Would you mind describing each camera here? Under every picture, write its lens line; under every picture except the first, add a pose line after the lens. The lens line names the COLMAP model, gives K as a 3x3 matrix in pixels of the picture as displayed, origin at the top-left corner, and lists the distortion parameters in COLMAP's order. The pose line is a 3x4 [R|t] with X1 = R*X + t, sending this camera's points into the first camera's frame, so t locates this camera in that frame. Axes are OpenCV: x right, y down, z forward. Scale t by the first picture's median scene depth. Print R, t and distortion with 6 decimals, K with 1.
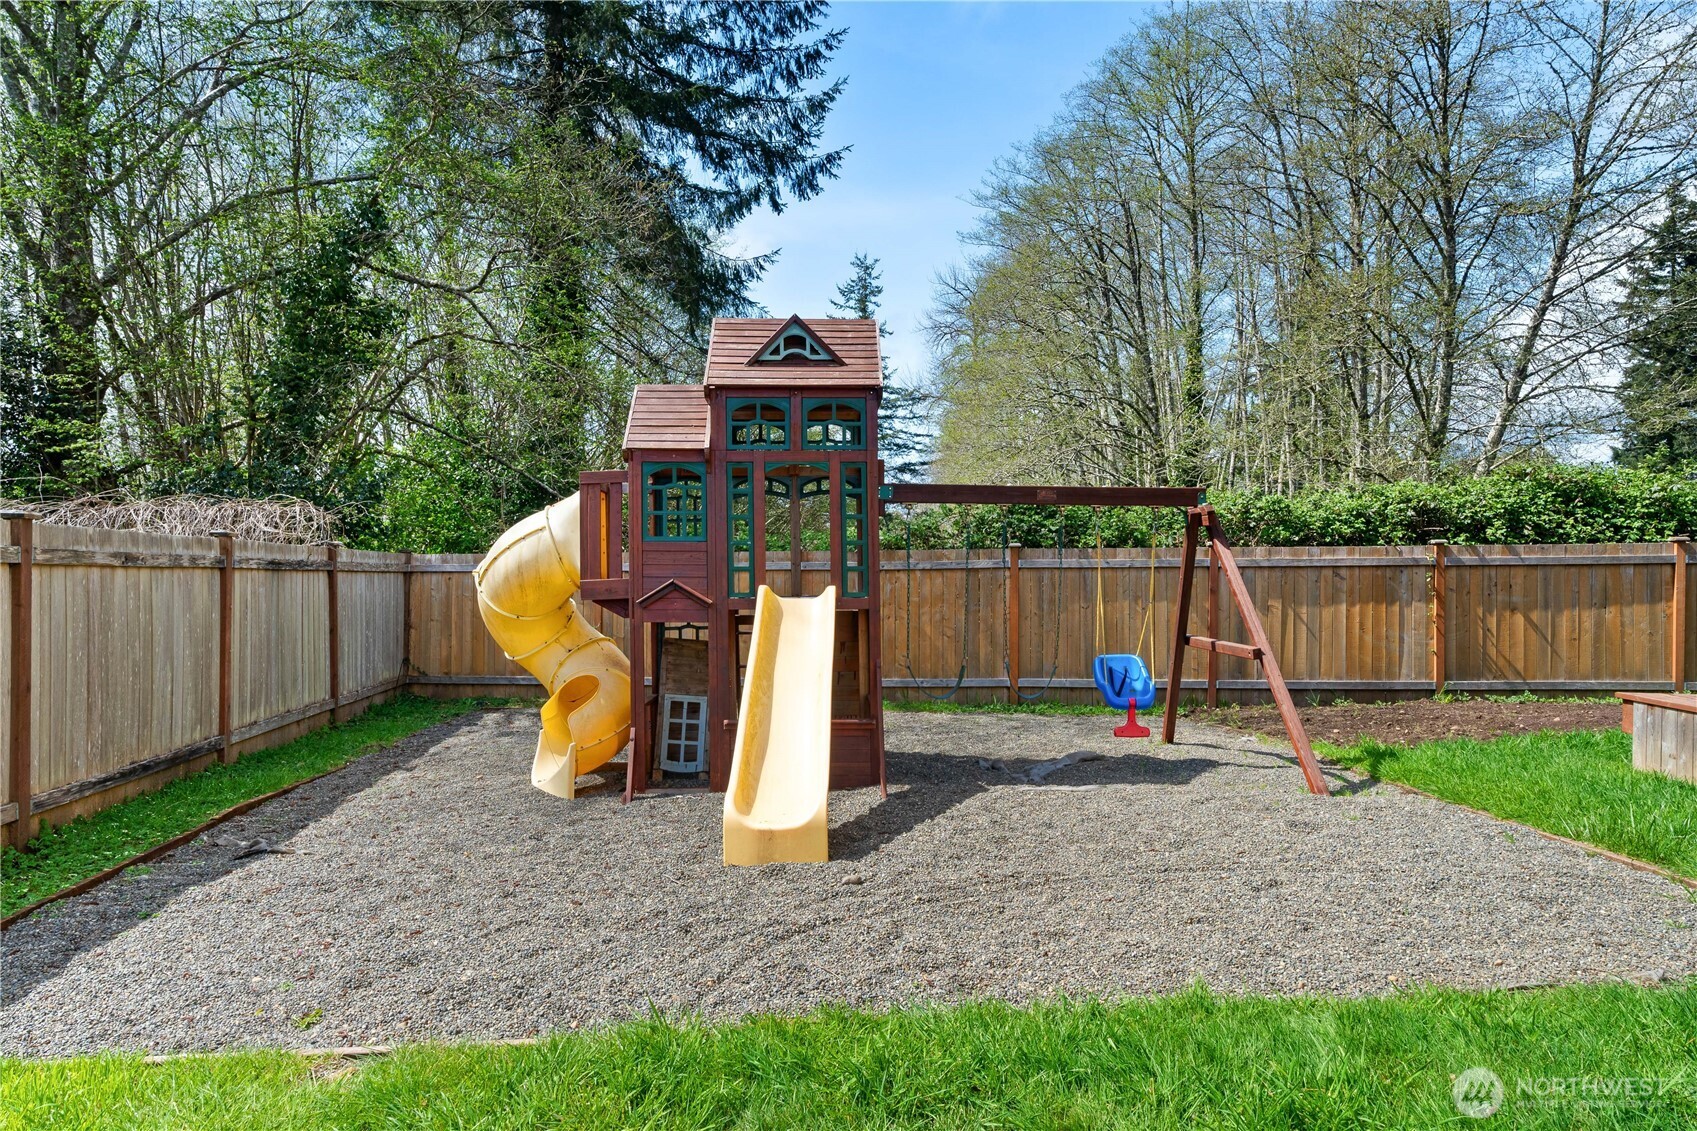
lens RADIAL K [[1056.1, 0, 847.3], [0, 1056.1, 572.4], [0, 0, 1]] dist [0.001022, 0.000107]
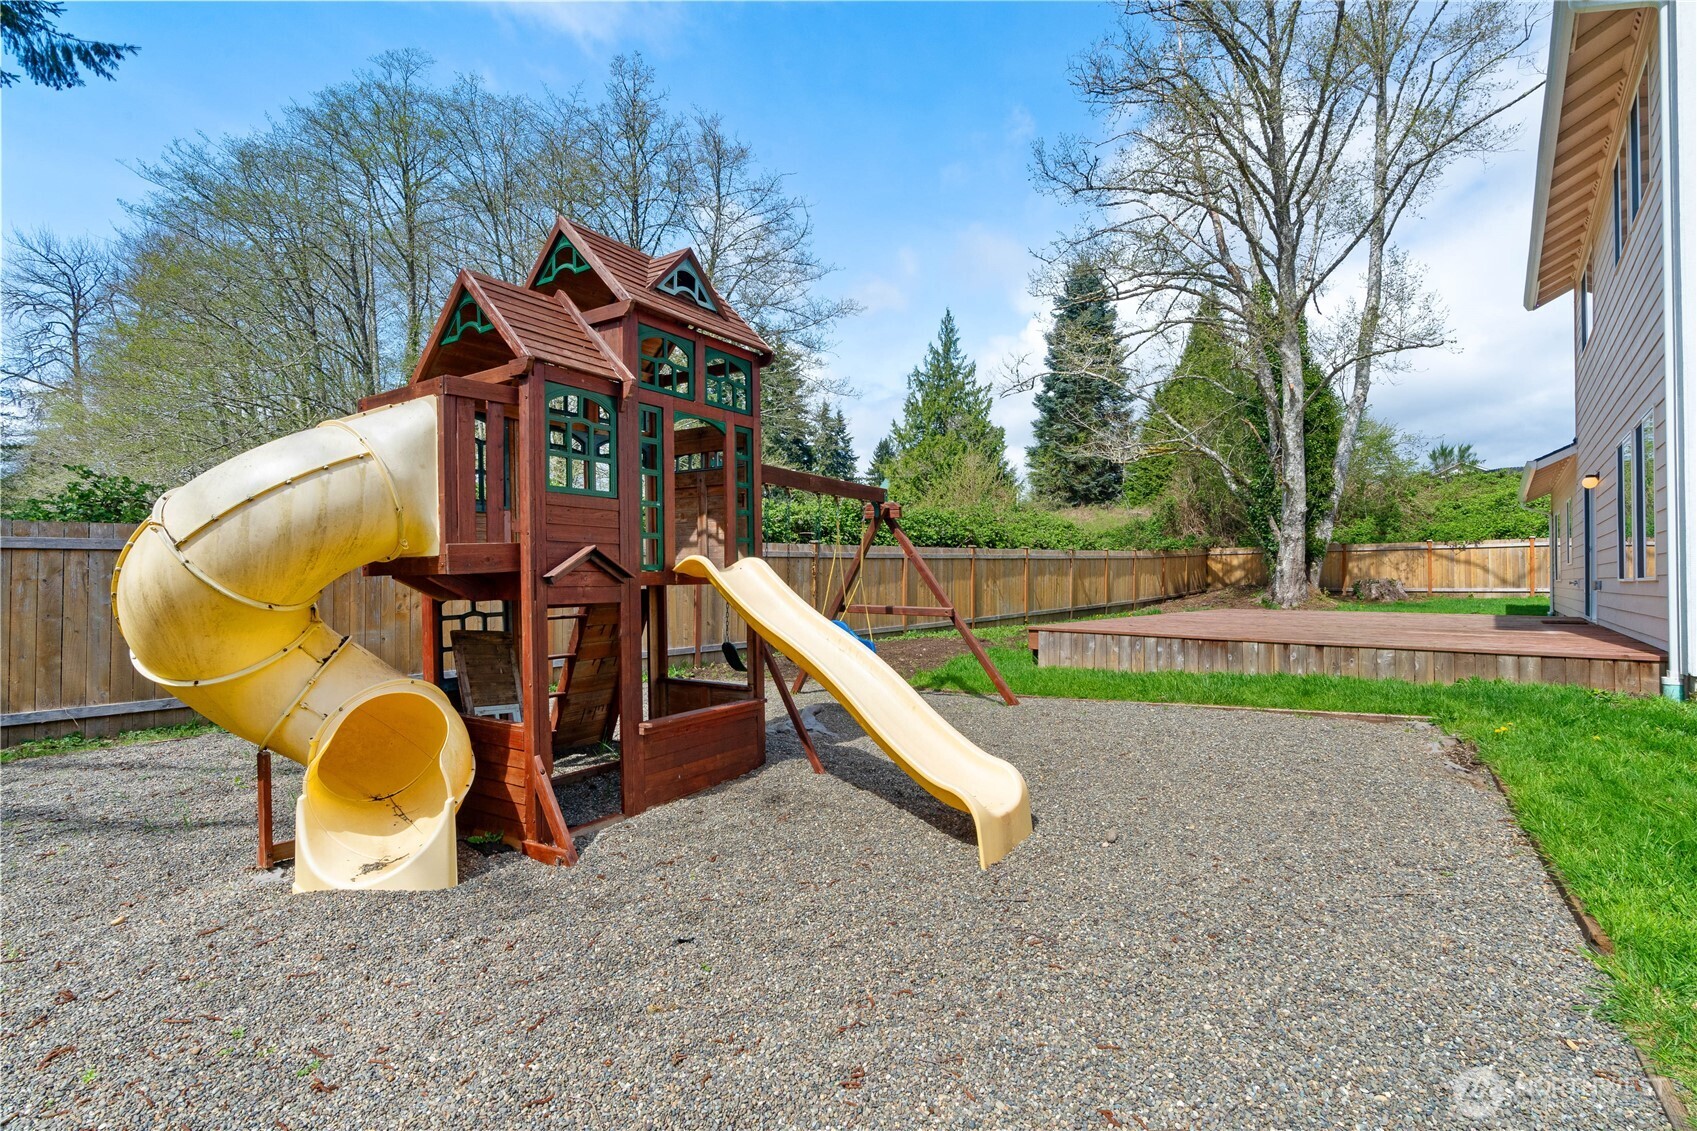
lens RADIAL K [[771.0, 0, 848.1], [0, 771.0, 561.8], [0, 0, 1]] dist [0.014169, 0.000396]
pose [[0.563013, 0.011708, 0.826365, -0.383243], [0.003723, 0.999854, -0.016702, 0.020916], [-0.826440, 0.012480, 0.562887, 0.404682]]
